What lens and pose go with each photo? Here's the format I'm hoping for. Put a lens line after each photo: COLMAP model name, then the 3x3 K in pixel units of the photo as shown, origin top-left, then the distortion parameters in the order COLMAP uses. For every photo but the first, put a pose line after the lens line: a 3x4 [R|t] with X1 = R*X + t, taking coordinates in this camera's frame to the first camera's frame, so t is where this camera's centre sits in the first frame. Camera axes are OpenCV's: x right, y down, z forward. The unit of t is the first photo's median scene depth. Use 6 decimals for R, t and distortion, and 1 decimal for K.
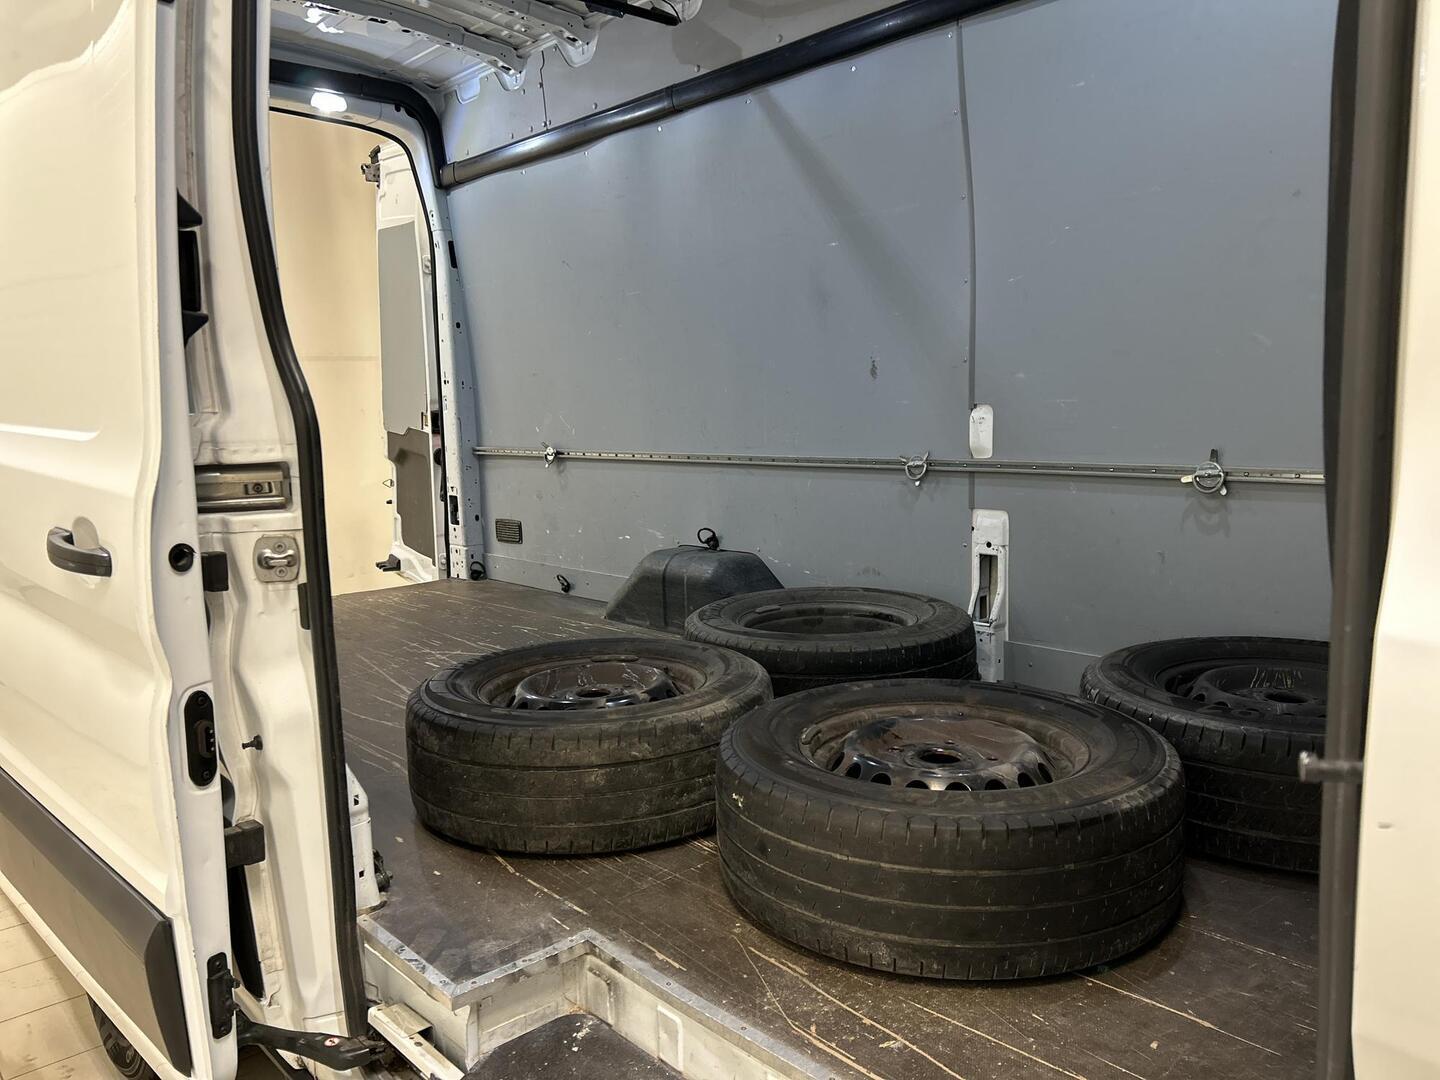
lens RADIAL K [[1095.0, 0, 720.0], [0, 1095.0, 540.0], [0, 0, 1]] dist [0.011365, -0.001662]
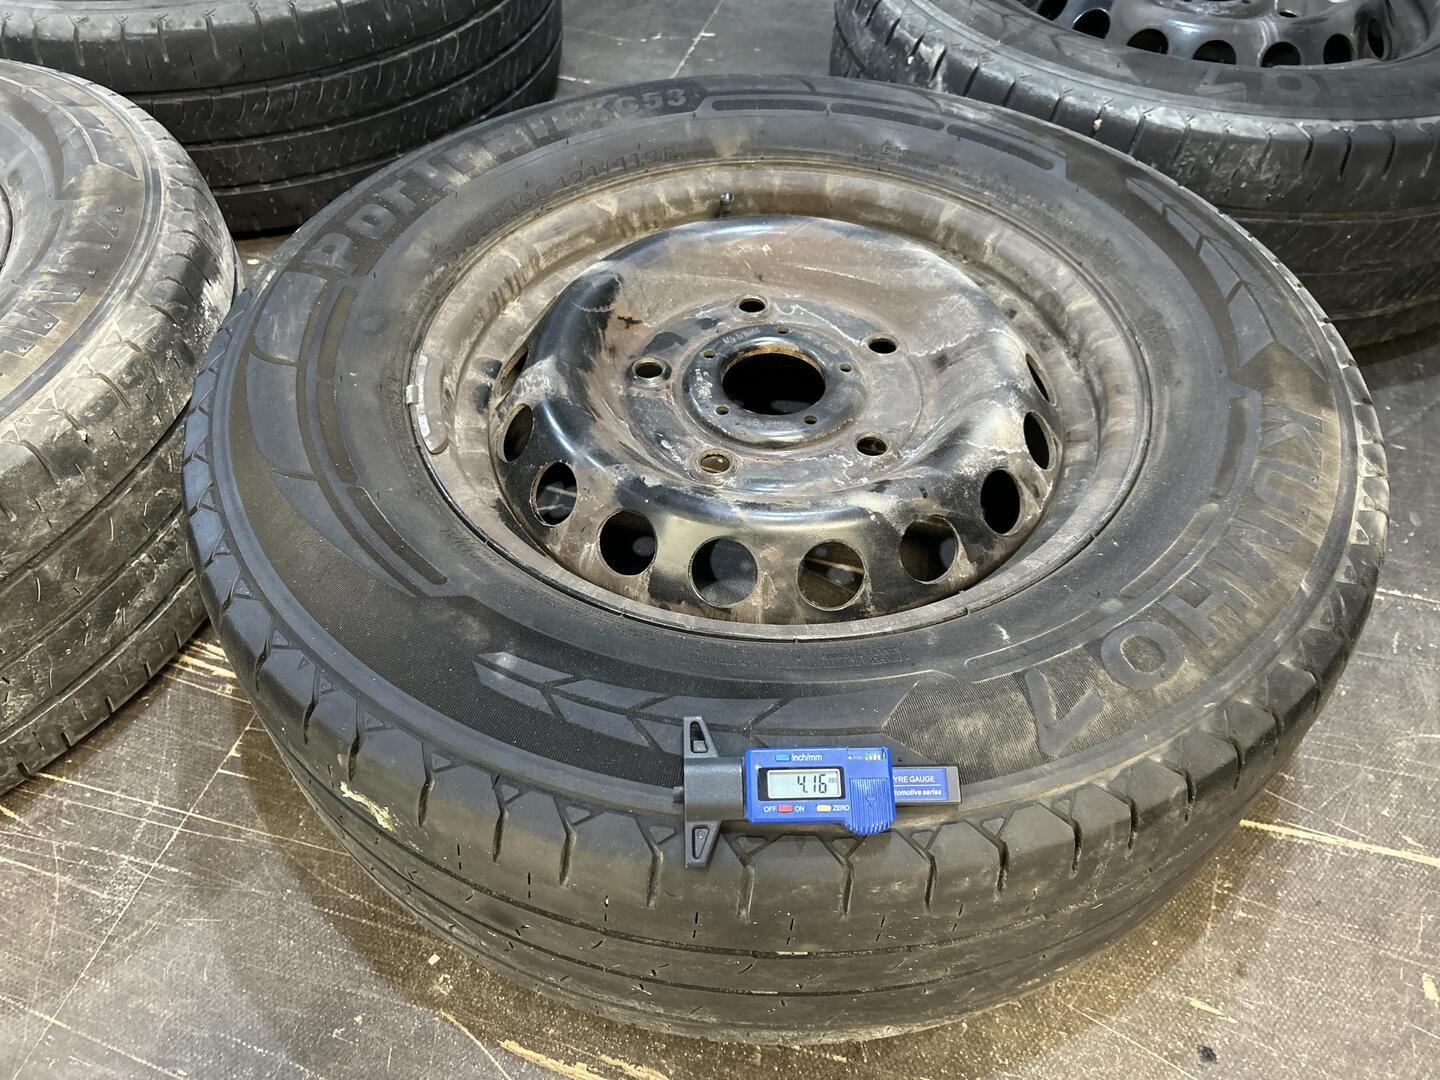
lens RADIAL K [[1095.0, 0, 720.0], [0, 1095.0, 540.0], [0, 0, 1]] dist [0.011365, -0.001662]
pose [[0.850402, -0.376102, 0.367919, 0.013648], [0.045584, 0.749327, 0.660630, -0.020849], [-0.524155, -0.545030, 0.654373, 0.669012]]
